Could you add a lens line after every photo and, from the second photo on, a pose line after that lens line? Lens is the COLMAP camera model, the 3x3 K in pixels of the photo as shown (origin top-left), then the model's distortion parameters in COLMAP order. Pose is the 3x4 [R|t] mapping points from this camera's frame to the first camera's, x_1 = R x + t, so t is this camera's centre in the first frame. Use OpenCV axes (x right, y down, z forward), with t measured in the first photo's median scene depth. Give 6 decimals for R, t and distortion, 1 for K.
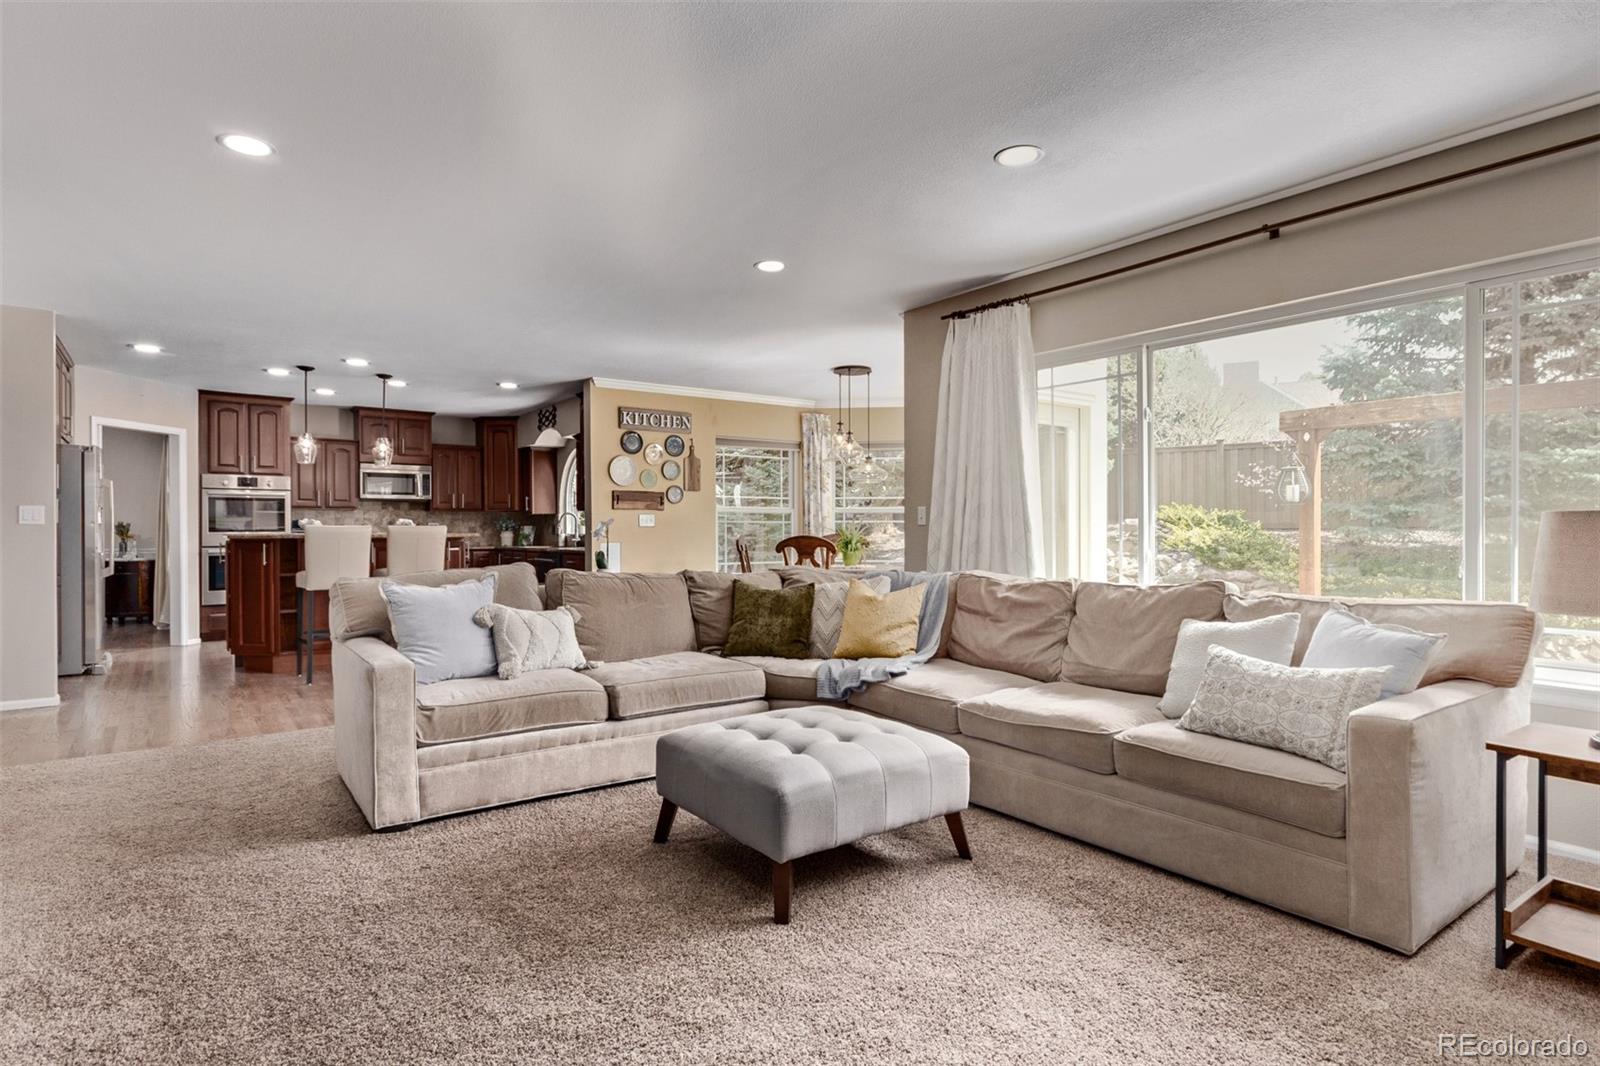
lens RADIAL K [[842.0, 0, 797.9], [0, 842.0, 530.4], [0, 0, 1]] dist [-0.000484, 0.001433]
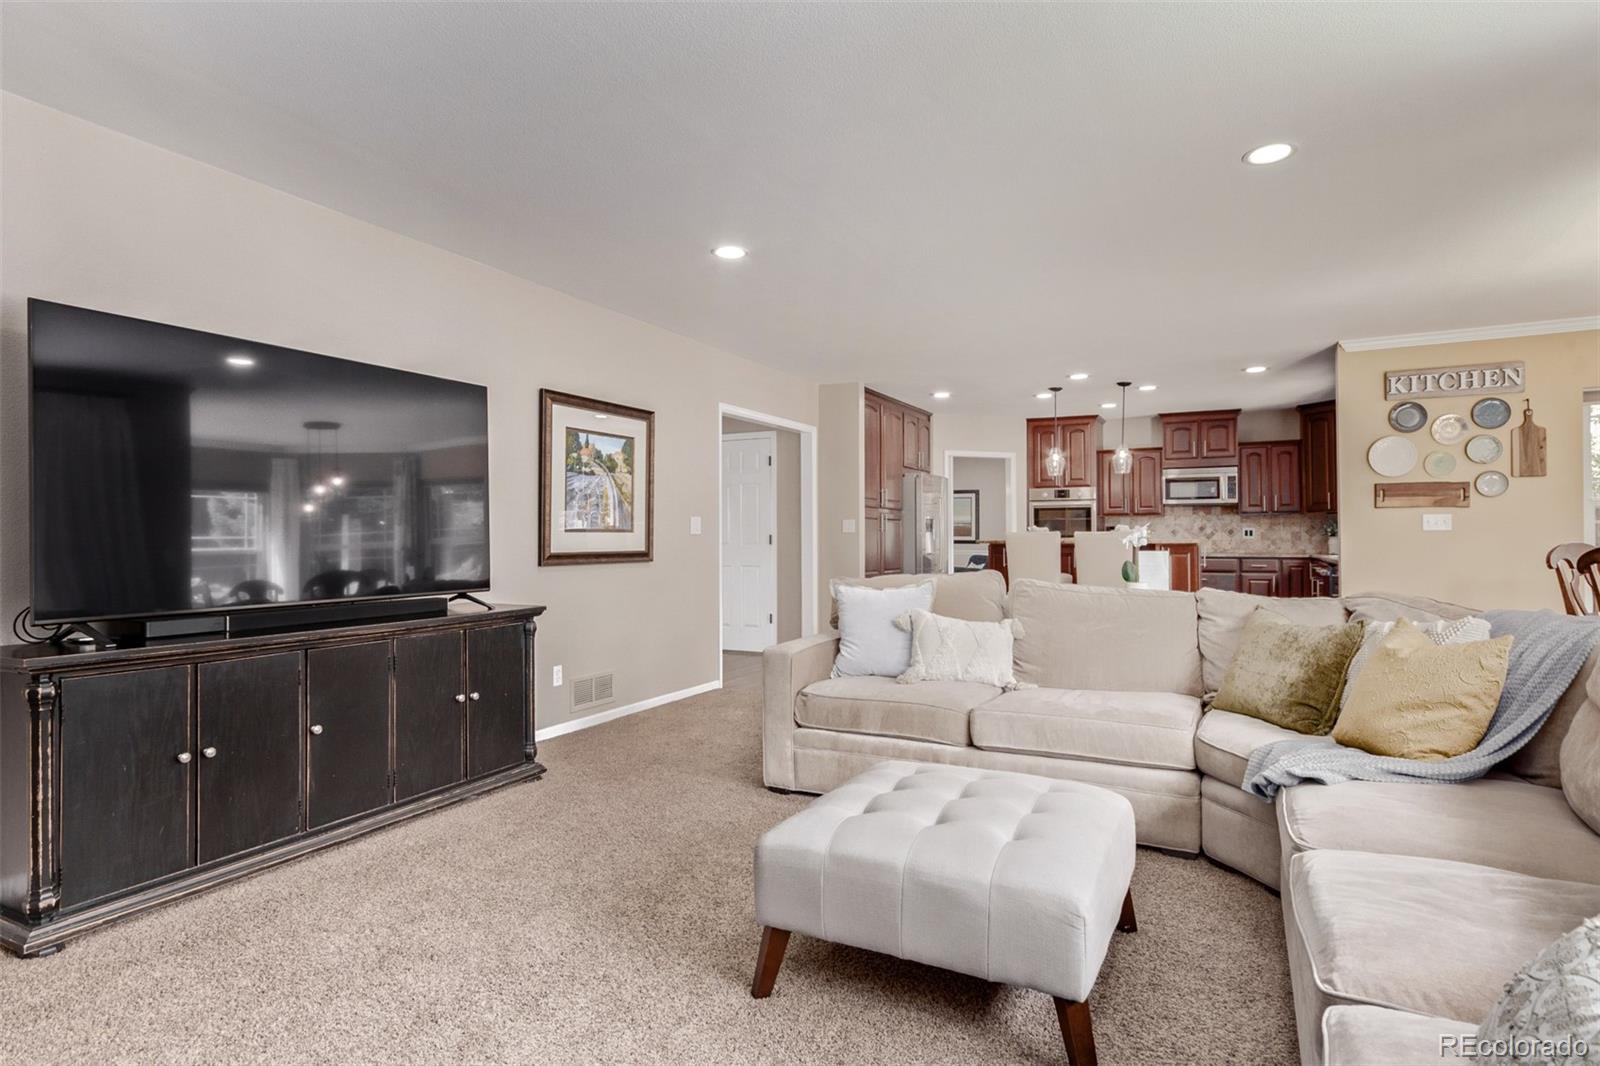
lens RADIAL K [[842.0, 0, 793.2], [0, 842.0, 527.8], [0, 0, 1]] dist [-0.000484, 0.001433]
pose [[0.440945, -0.010175, -0.897477, 0.224539], [0.002350, 0.999945, -0.010183, -0.000866], [0.897531, 0.002381, 0.440945, 0.187523]]
